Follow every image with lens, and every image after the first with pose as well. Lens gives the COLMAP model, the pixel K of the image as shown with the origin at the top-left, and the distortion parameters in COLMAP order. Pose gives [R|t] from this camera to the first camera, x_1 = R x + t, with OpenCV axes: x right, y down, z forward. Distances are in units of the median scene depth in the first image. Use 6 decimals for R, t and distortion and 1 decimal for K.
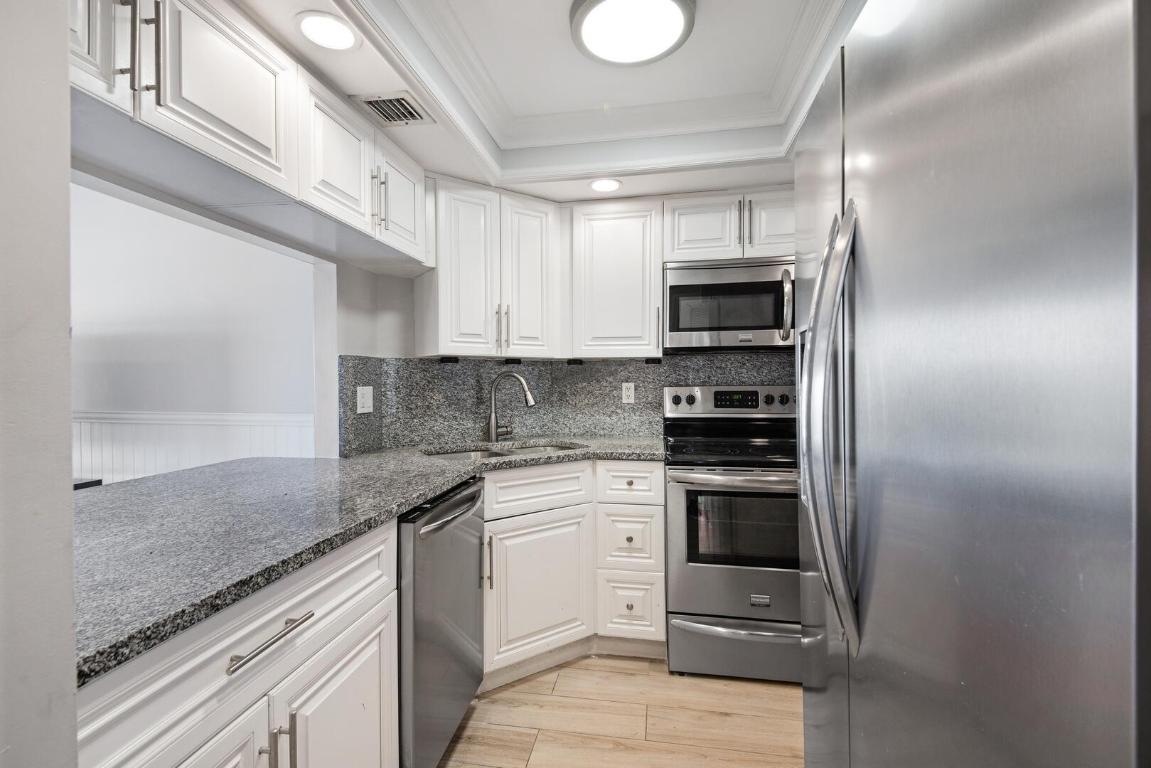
lens RADIAL K [[499.7, 0, 564.5], [0, 499.7, 383.8], [0, 0, 1]] dist [0.011935, -0.001649]
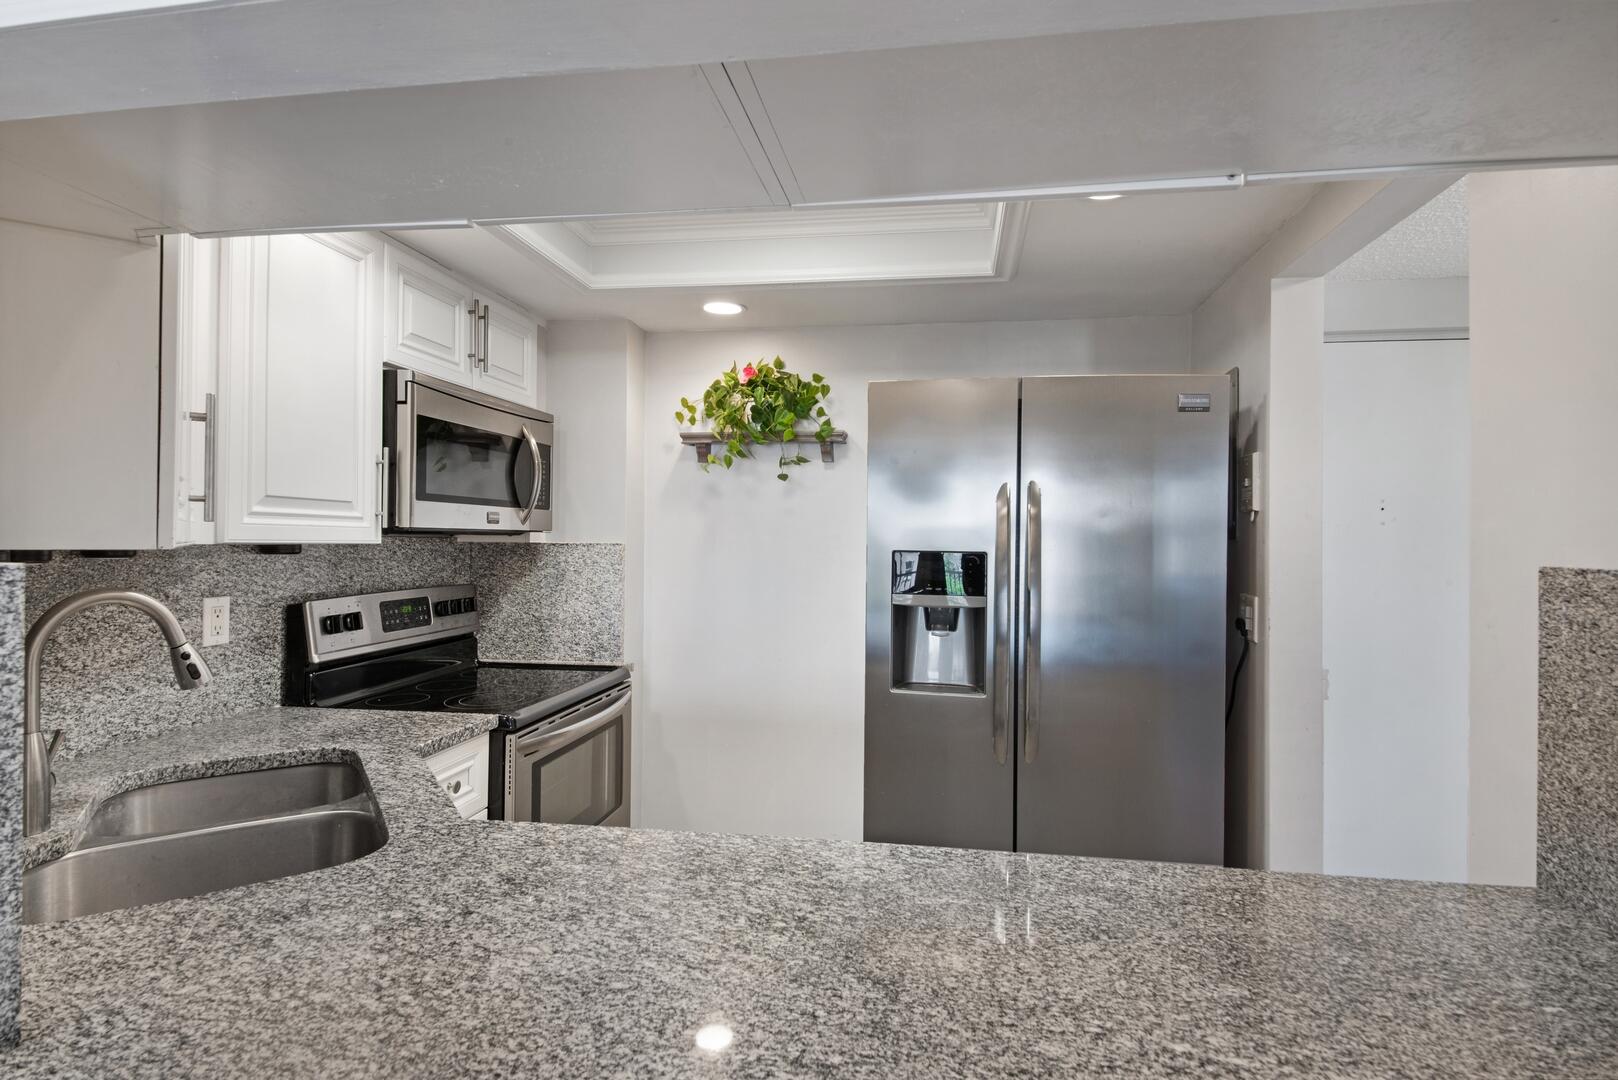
lens RADIAL K [[814.8, 0, 819.9], [0, 814.8, 551.4], [0, 0, 1]] dist [0.064300, -0.002836]
pose [[0.000607, -0.012242, 0.999925, -0.609726], [-0.002785, 0.999921, 0.012244, -0.053524], [-0.999996, -0.002793, 0.000573, 0.502289]]
